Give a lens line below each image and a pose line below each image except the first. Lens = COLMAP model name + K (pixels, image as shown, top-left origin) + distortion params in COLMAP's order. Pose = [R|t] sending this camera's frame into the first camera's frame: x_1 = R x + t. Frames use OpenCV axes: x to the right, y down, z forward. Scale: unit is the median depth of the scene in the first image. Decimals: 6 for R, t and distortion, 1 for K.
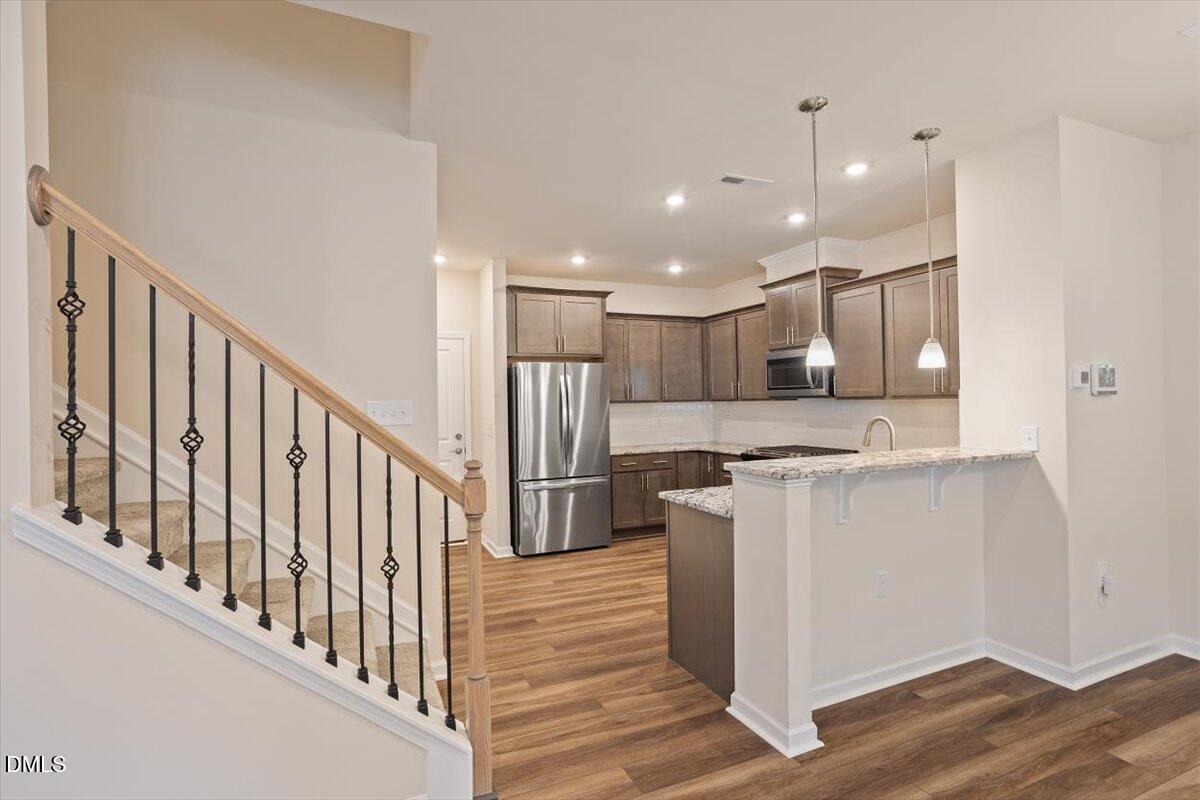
lens RADIAL K [[576.9, 0, 599.1], [0, 576.9, 393.3], [0, 0, 1]] dist [-0.071075, 0.048051]
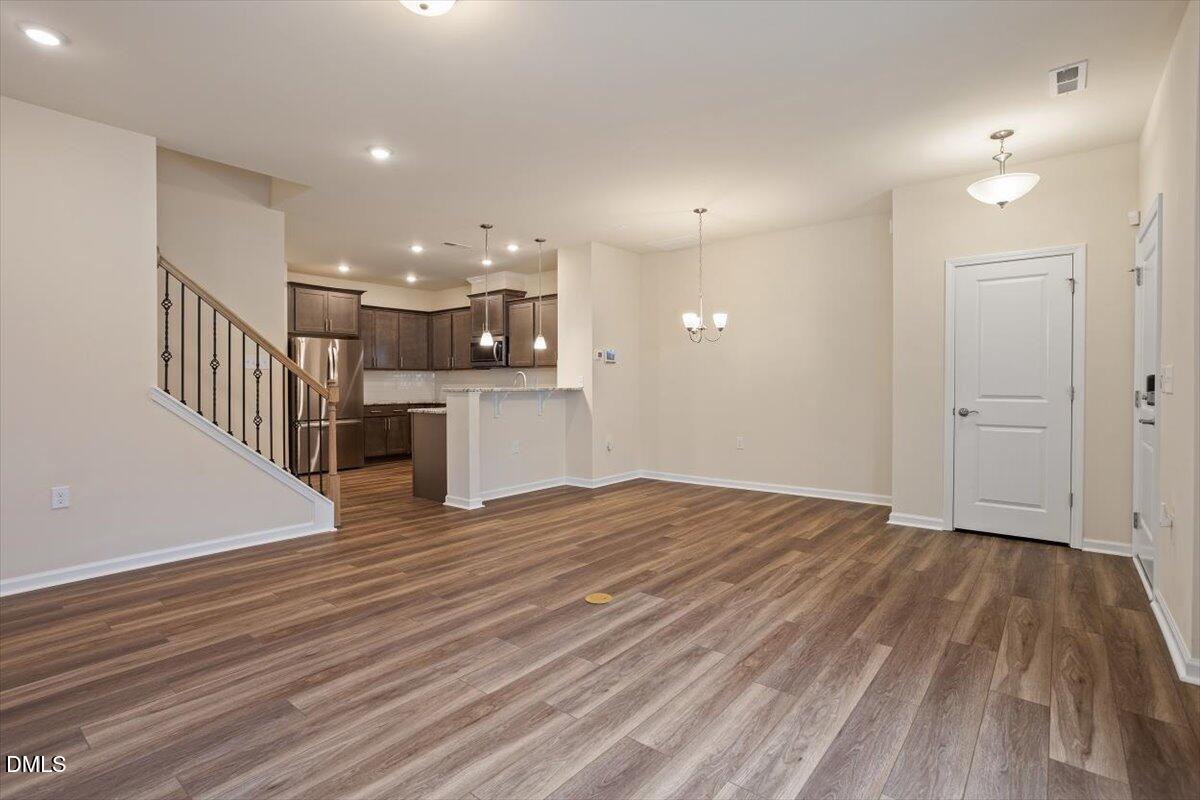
lens RADIAL K [[576.9, 0, 599.1], [0, 576.9, 393.3], [0, 0, 1]] dist [-0.071075, 0.048051]
pose [[0.887123, 0.006051, 0.461493, -0.115465], [-0.017788, 0.999619, 0.021088, 0.038027], [-0.461190, -0.026916, 0.886893, -0.536519]]
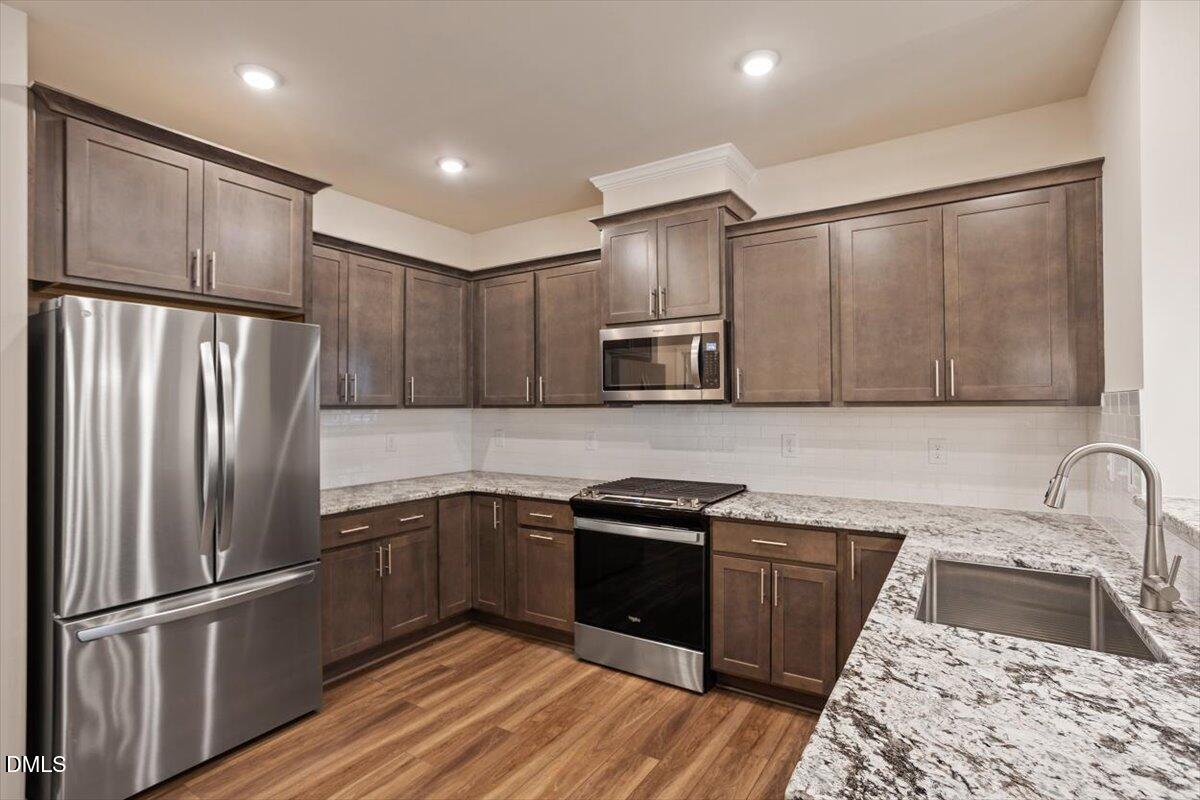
lens RADIAL K [[579.0, 0, 592.5], [0, 579.0, 399.2], [0, 0, 1]] dist [-0.045374, 0.029522]
pose [[0.834860, 0.018265, 0.550160, -0.054468], [-0.015804, 0.999833, -0.009212, 0.009454], [-0.550236, -0.001004, 0.835009, 0.469931]]
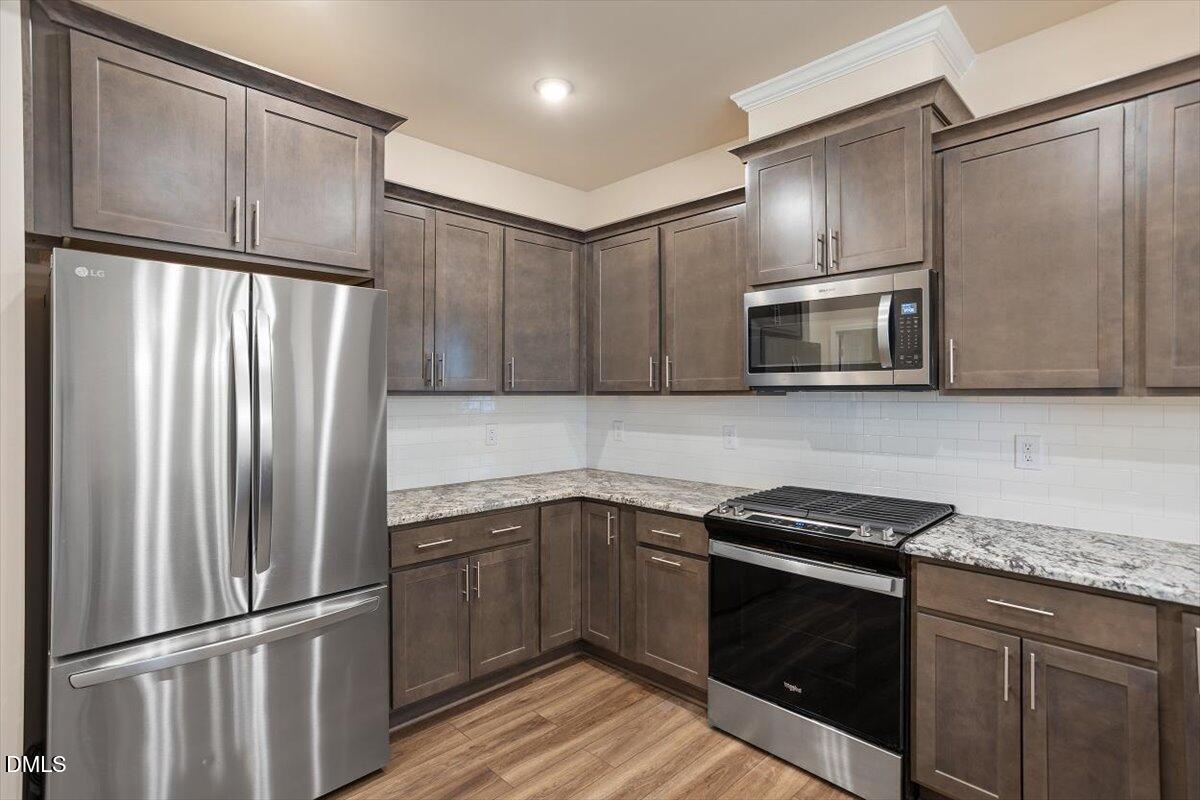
lens RADIAL K [[576.9, 0, 599.1], [0, 576.9, 393.3], [0, 0, 1]] dist [-0.071075, 0.048051]
pose [[0.932020, 0.016279, 0.362040, 0.011601], [-0.019661, 0.999791, 0.005658, 0.010706], [-0.361872, -0.012392, 0.932145, 0.586251]]
